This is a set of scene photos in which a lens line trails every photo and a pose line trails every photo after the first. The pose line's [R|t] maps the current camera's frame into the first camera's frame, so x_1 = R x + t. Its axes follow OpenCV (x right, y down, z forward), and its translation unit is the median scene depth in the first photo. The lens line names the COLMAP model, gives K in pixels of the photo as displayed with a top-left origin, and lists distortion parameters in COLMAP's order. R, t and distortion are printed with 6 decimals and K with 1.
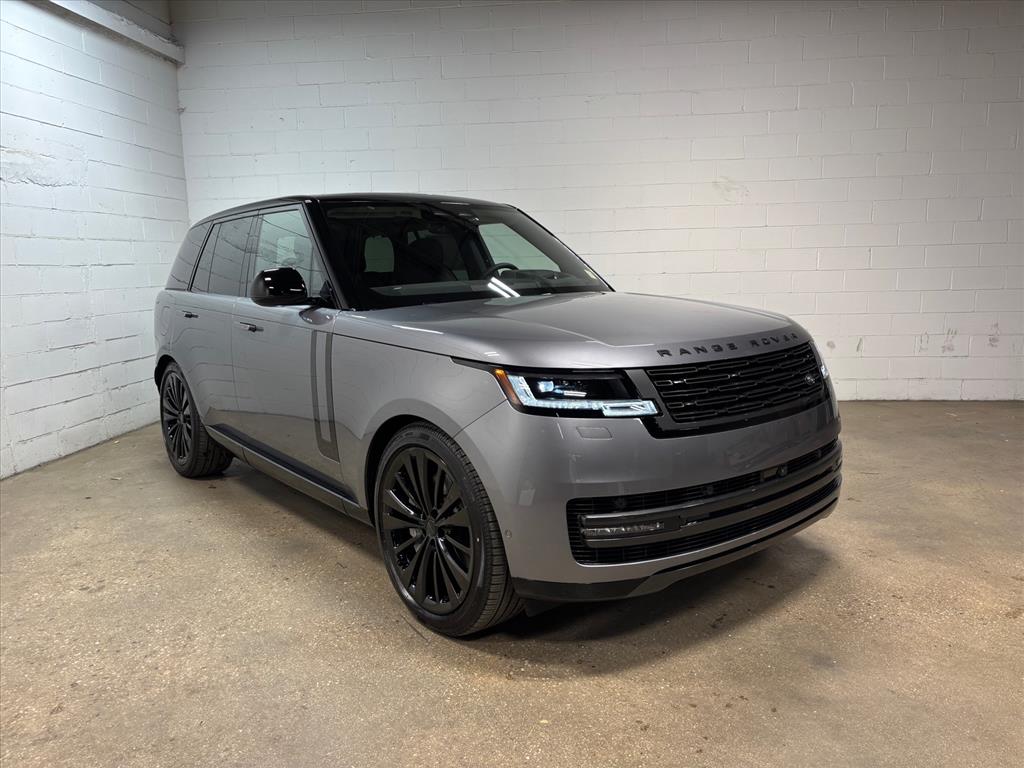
lens RADIAL K [[769.3, 0, 525.8], [0, 769.3, 385.4], [0, 0, 1]] dist [0.013460, -0.001752]
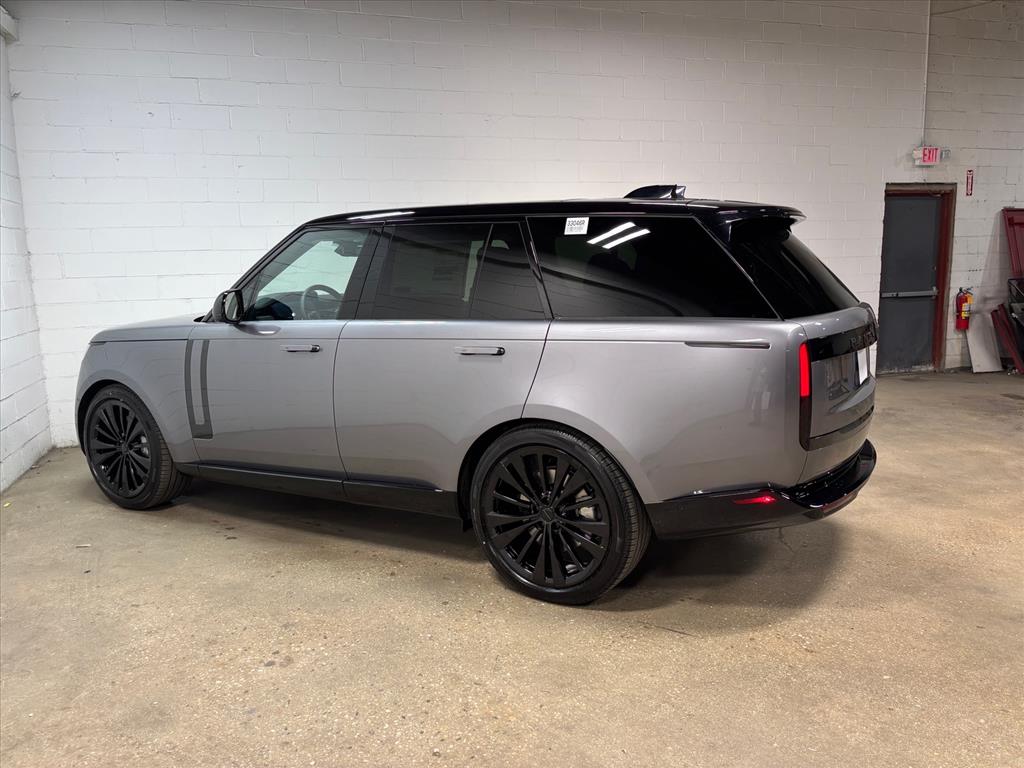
lens RADIAL K [[766.1, 0, 525.7], [0, 766.1, 377.8], [0, 0, 1]] dist [0.033648, -0.033508]
pose [[0.917009, -0.061121, 0.394155, -0.505560], [0.068421, 0.997647, -0.004478, -0.026067], [-0.392954, 0.031075, 0.919033, 0.070068]]
